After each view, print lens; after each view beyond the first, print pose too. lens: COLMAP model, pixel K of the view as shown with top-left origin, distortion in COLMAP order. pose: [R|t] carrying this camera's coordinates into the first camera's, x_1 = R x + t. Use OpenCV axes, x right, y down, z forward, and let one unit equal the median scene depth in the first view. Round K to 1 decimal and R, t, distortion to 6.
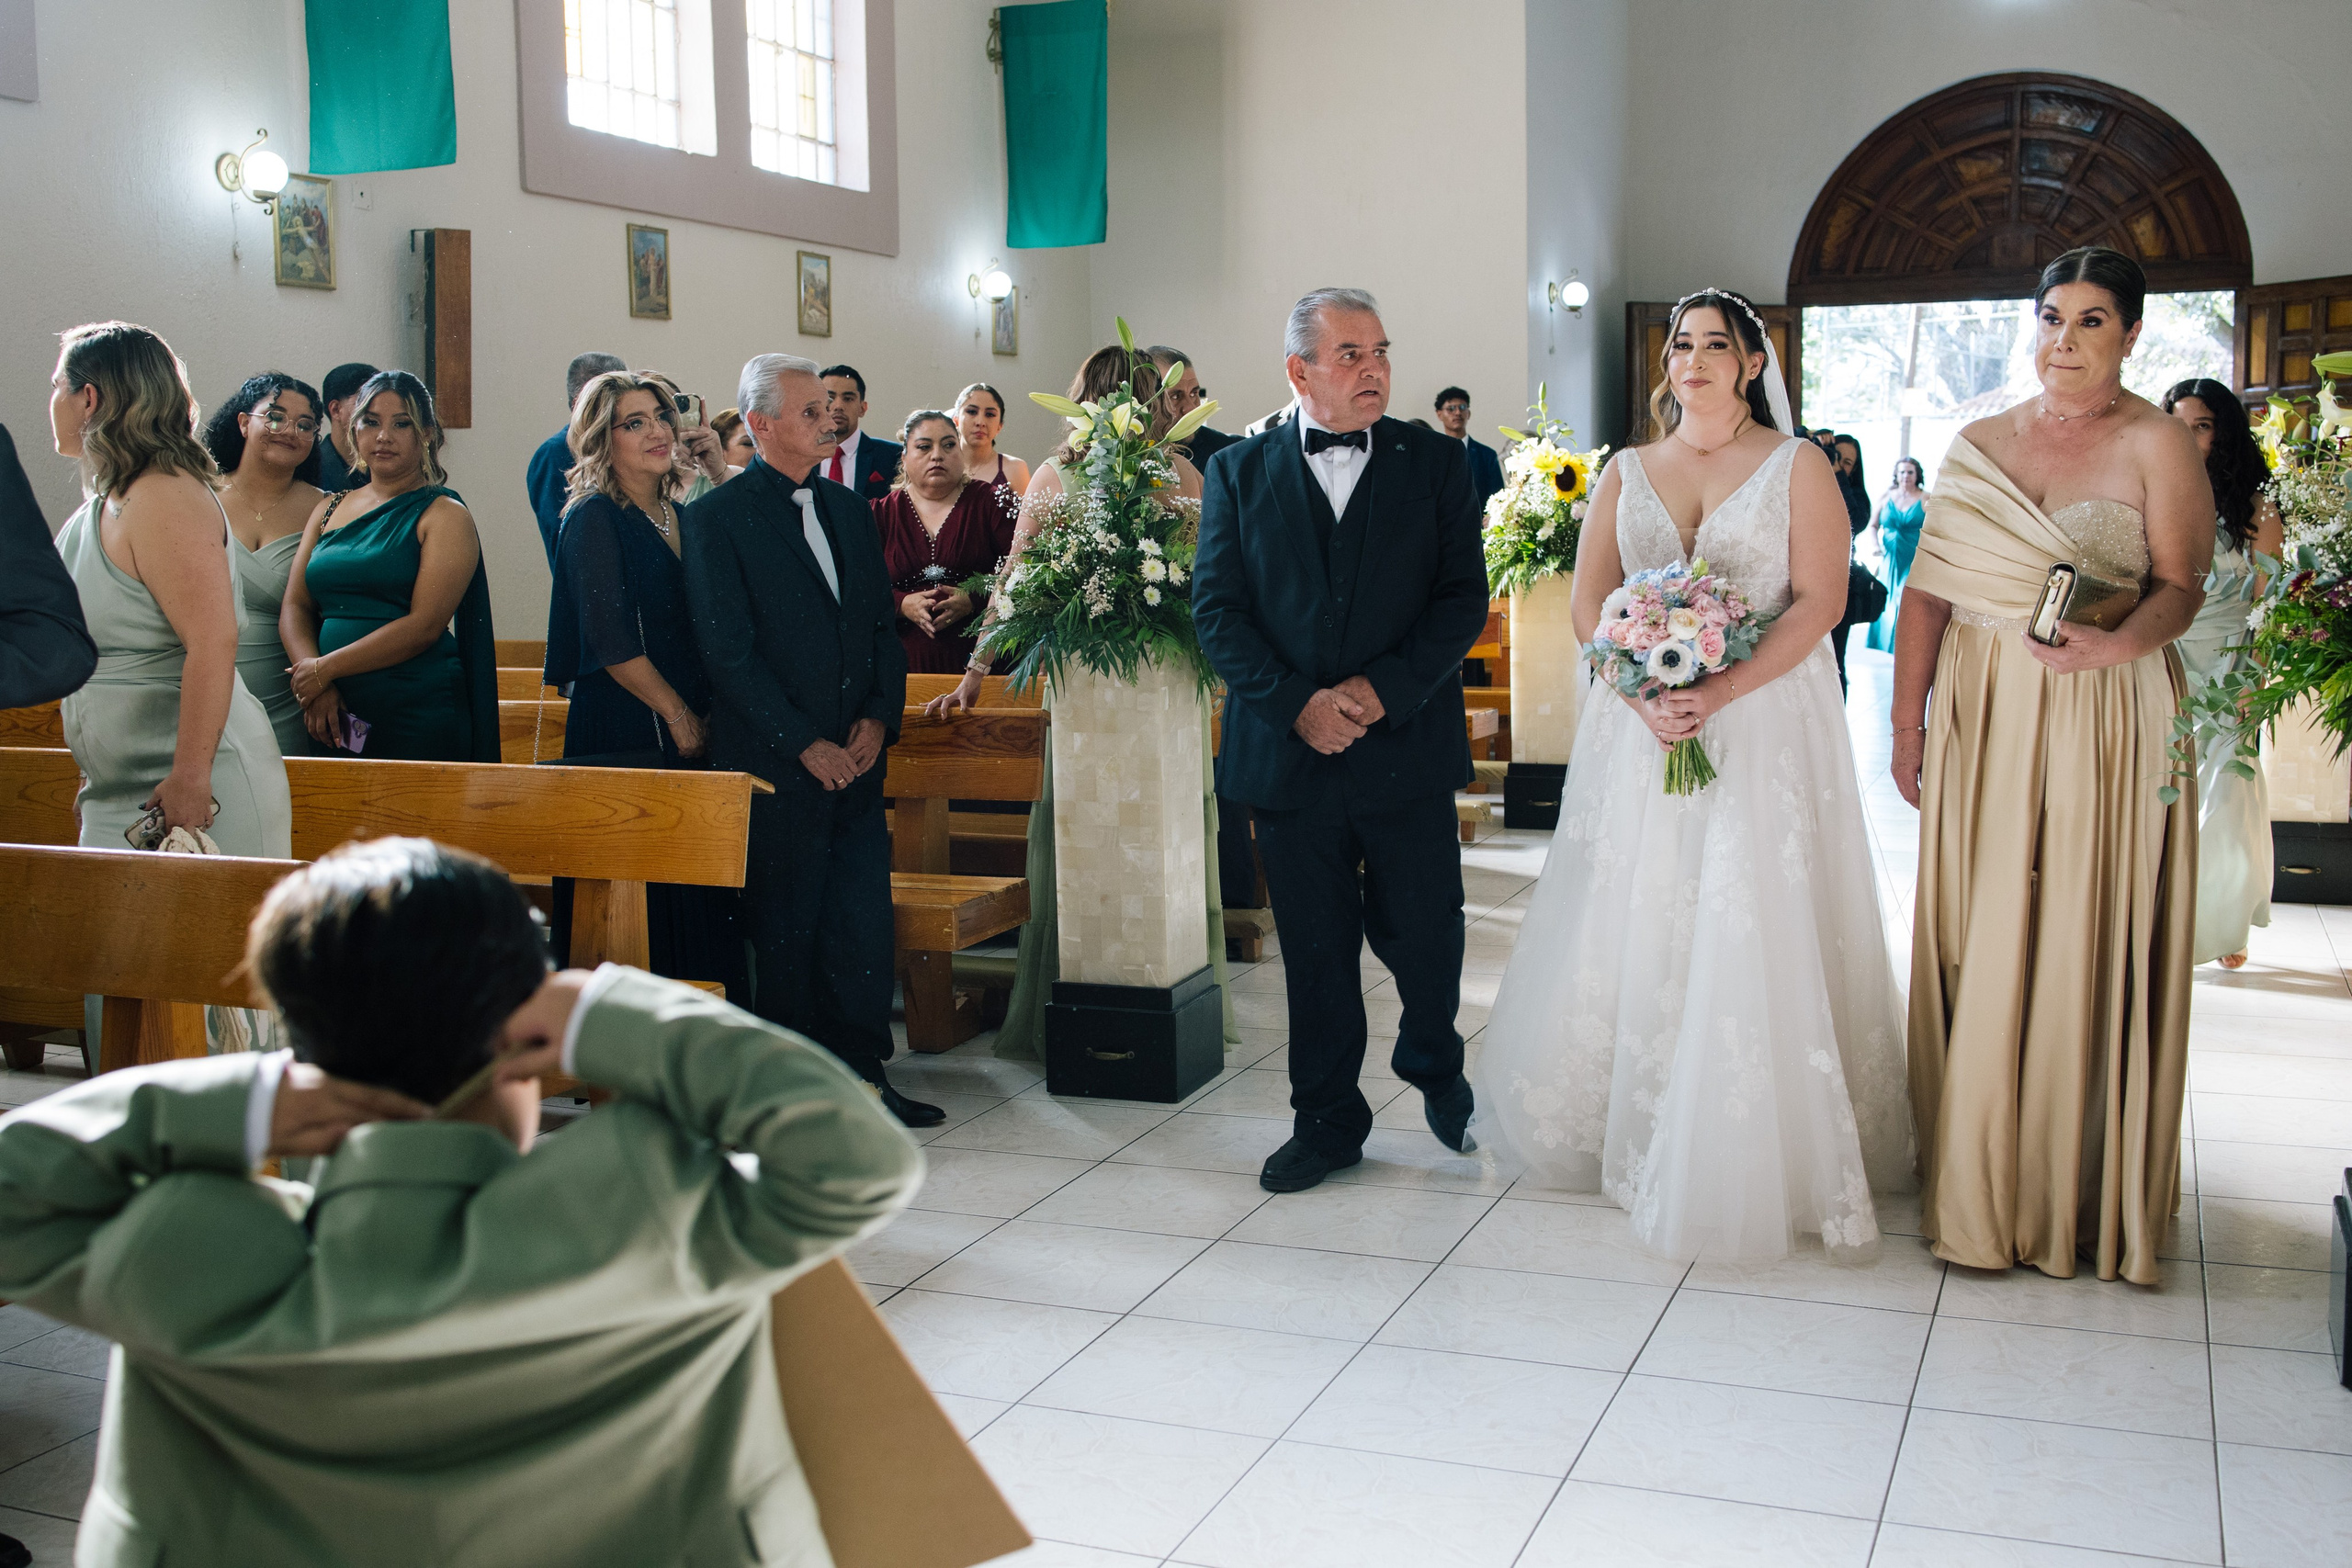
lens RADIAL K [[2425.4, 0, 1177.6], [0, 2425.4, 744.5], [0, 0, 1]] dist [-0.075502, 0.095444]
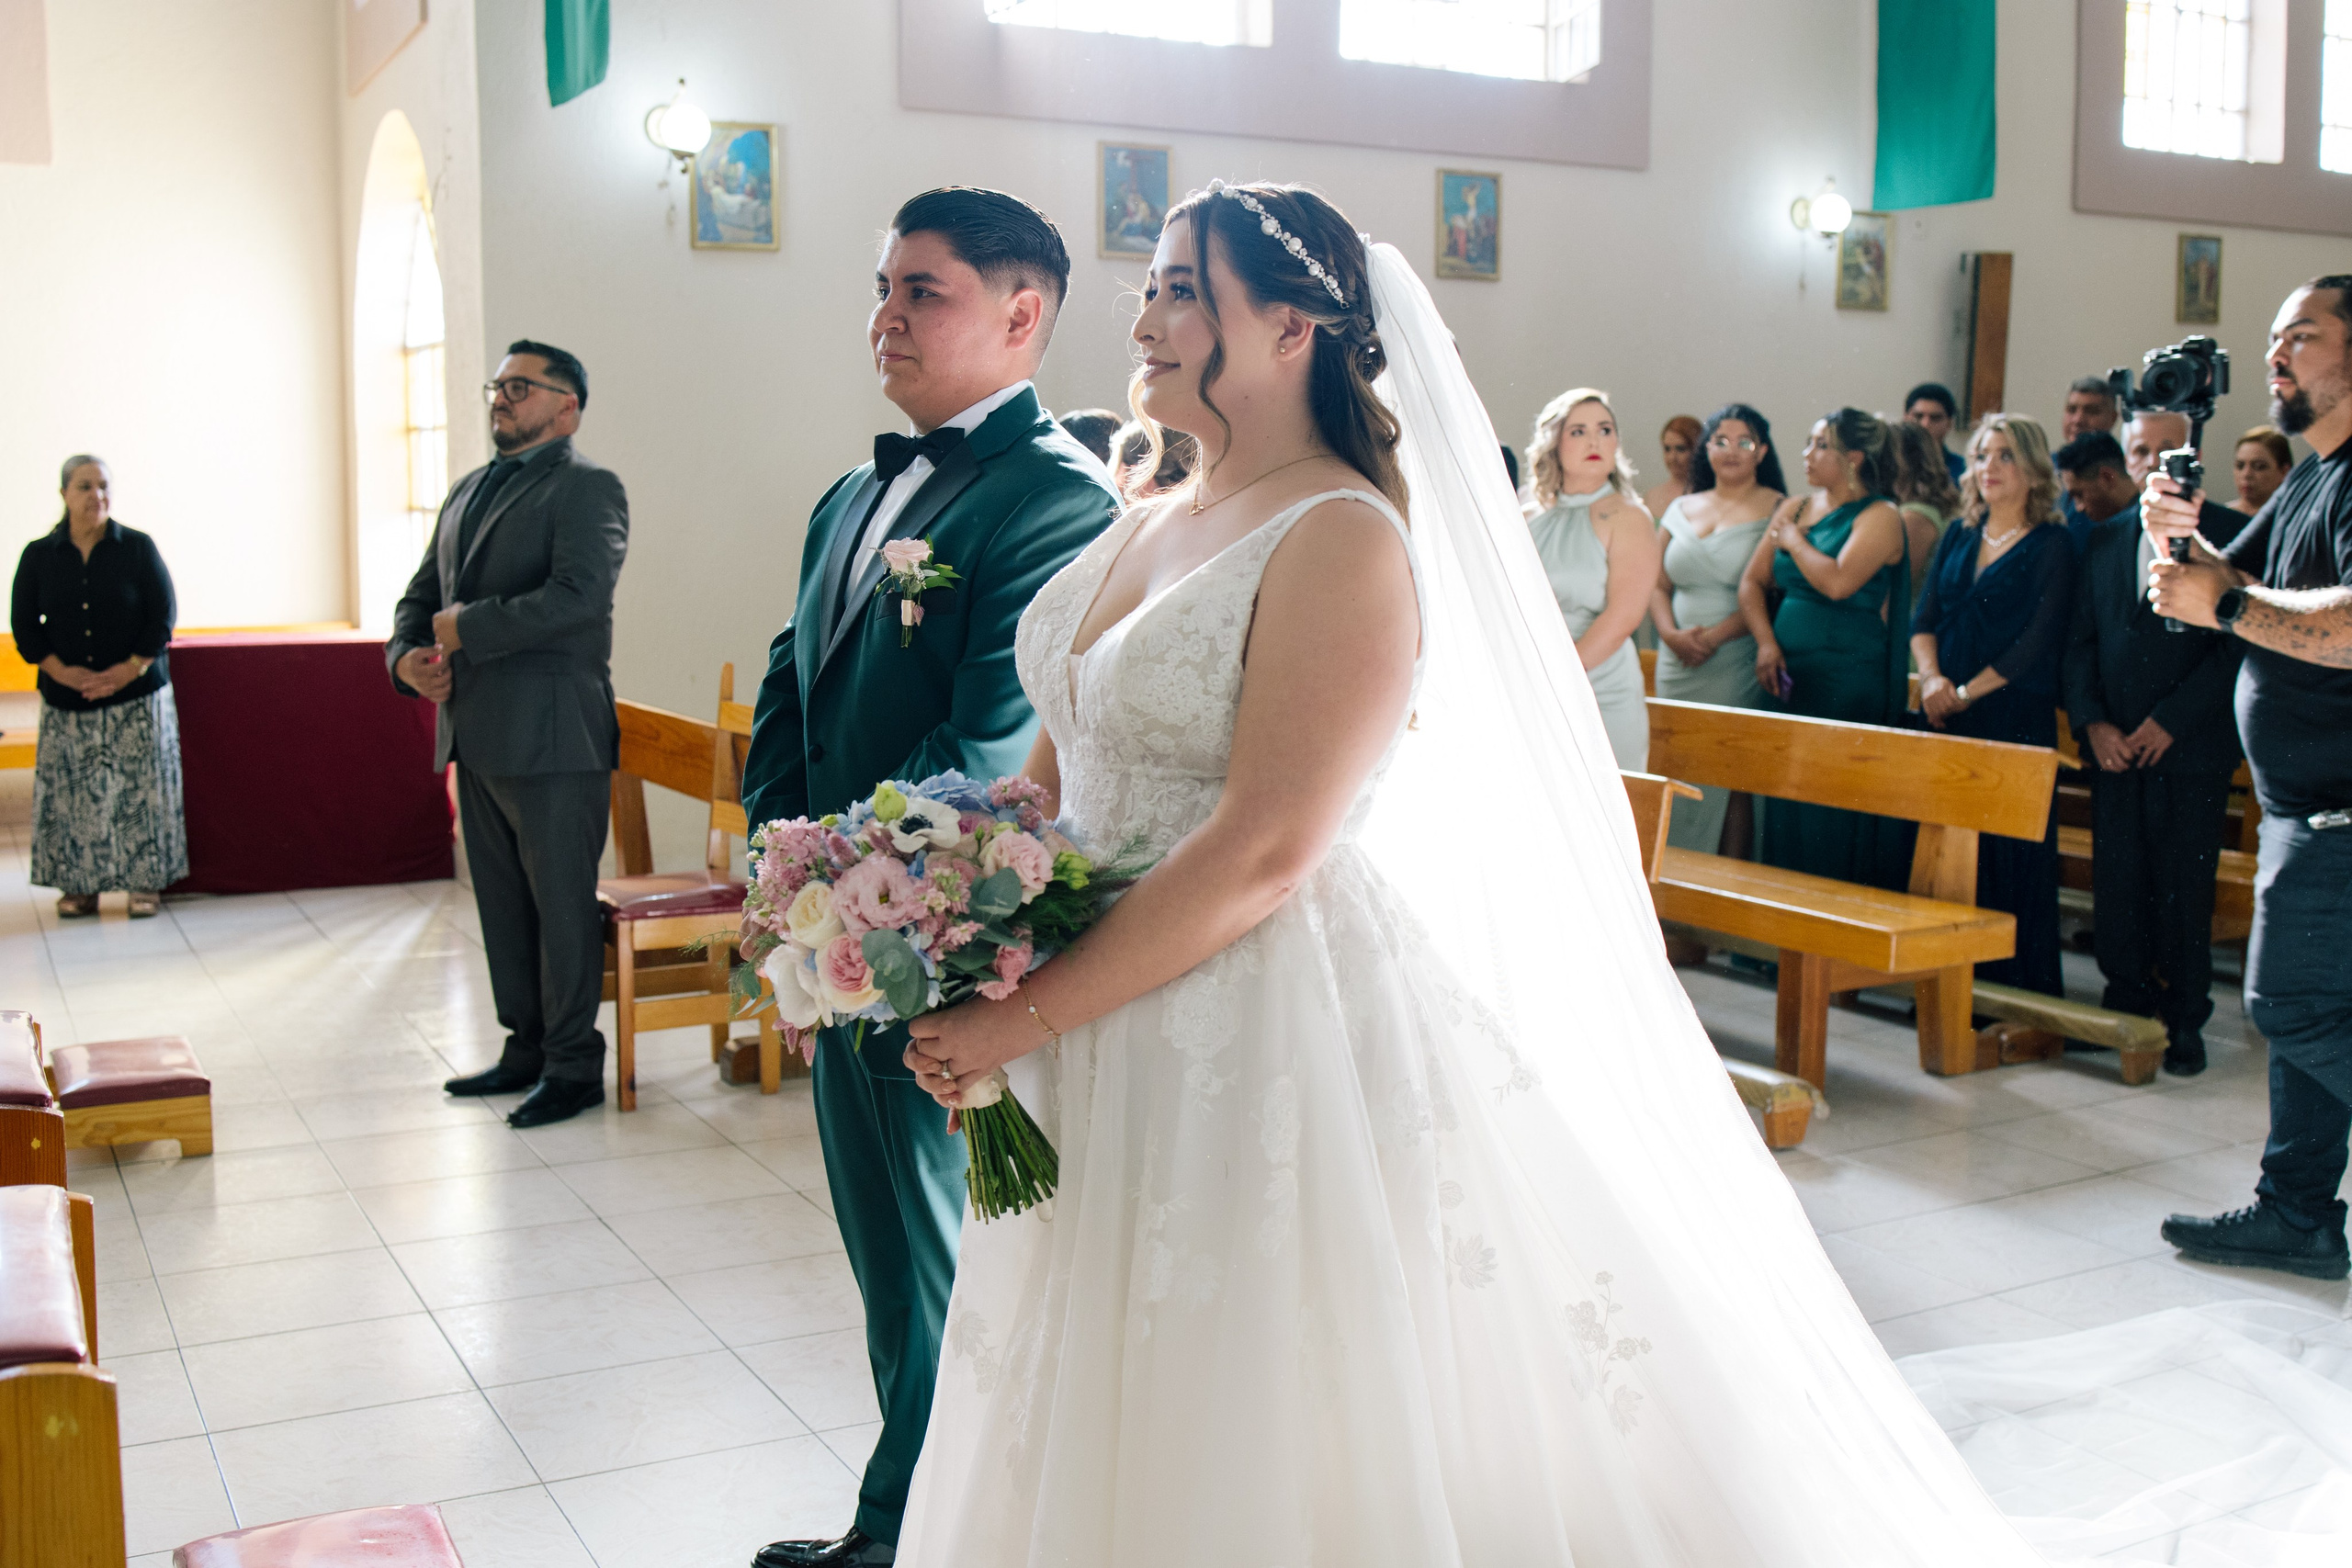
lens RADIAL K [[2504.3, 0, 1180.3], [0, 2504.3, 834.9], [0, 0, 1]] dist [-0.014095, -0.020015]
pose [[0.781104, 0.107768, -0.615030, 0.140229], [-0.076244, 0.994084, 0.077356, -0.005124], [0.619728, -0.013530, 0.784700, -0.146661]]
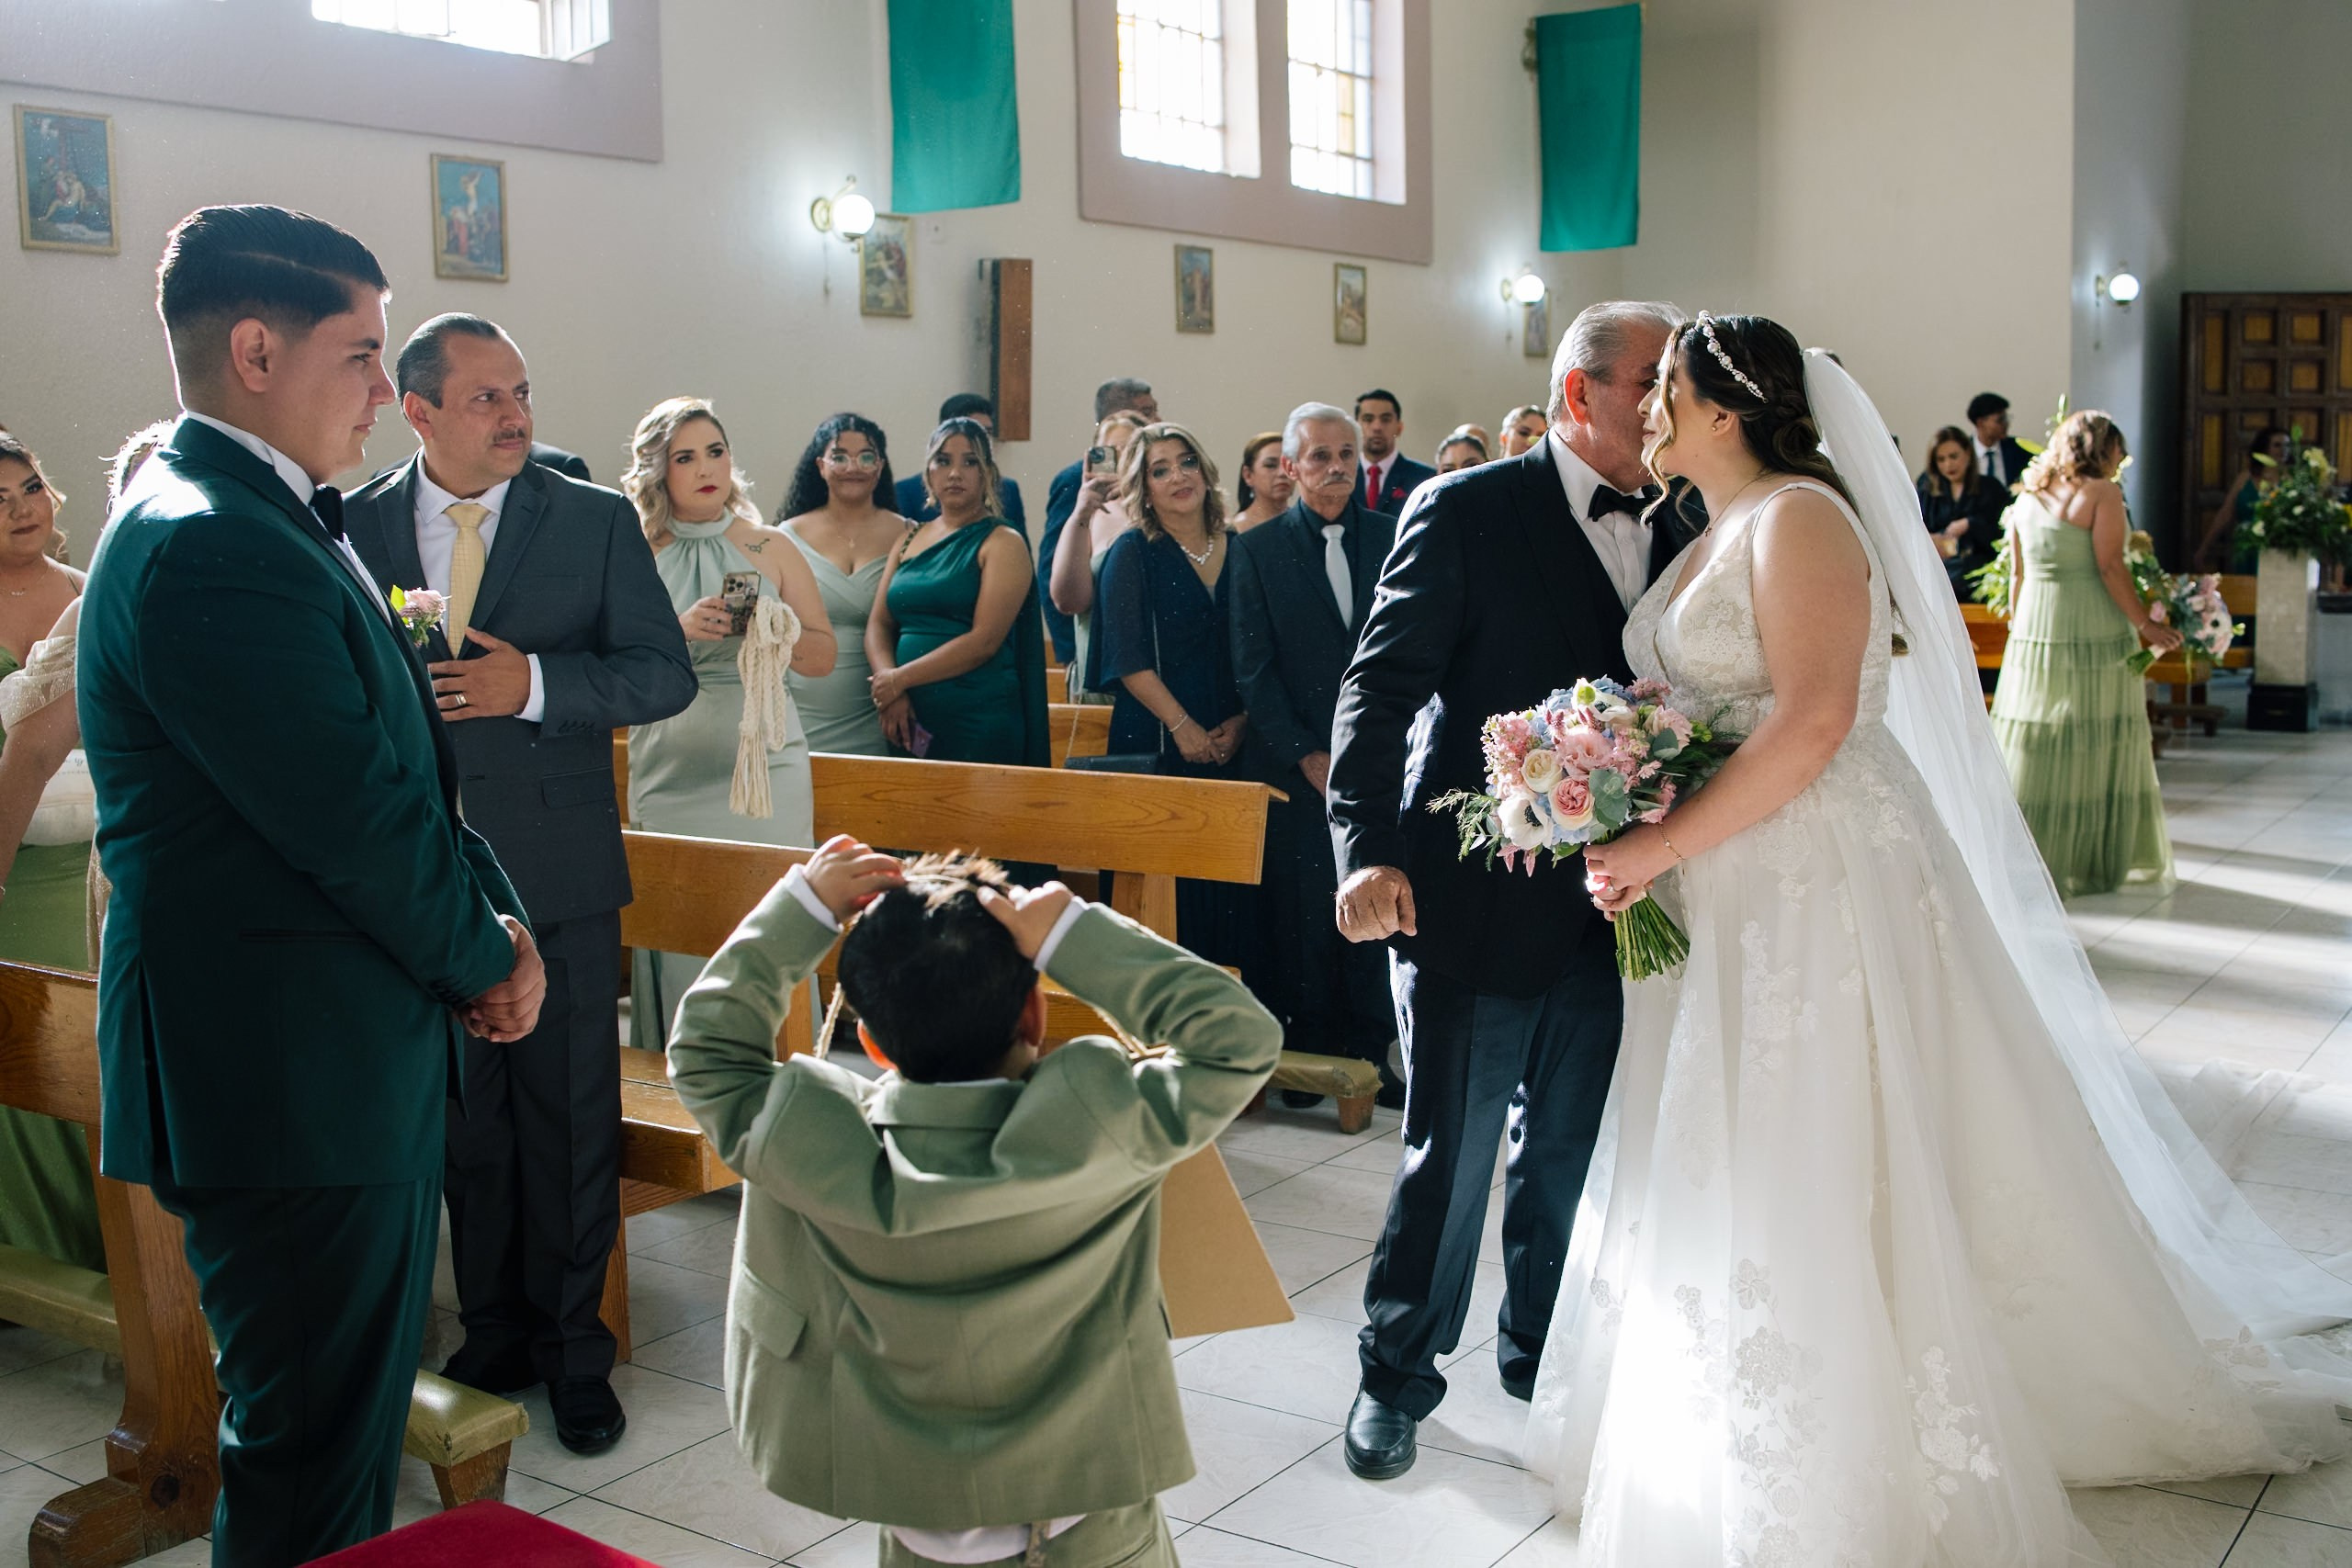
lens RADIAL K [[2473.6, 0, 1176.0], [0, 2473.6, 784.0], [0, 0, 1]] dist [-0.095313, 0.123691]
pose [[0.975001, 0.025887, -0.220687, 0.019500], [-0.019671, 0.999347, 0.030317, -0.011834], [0.221327, -0.025217, 0.974873, -0.070969]]
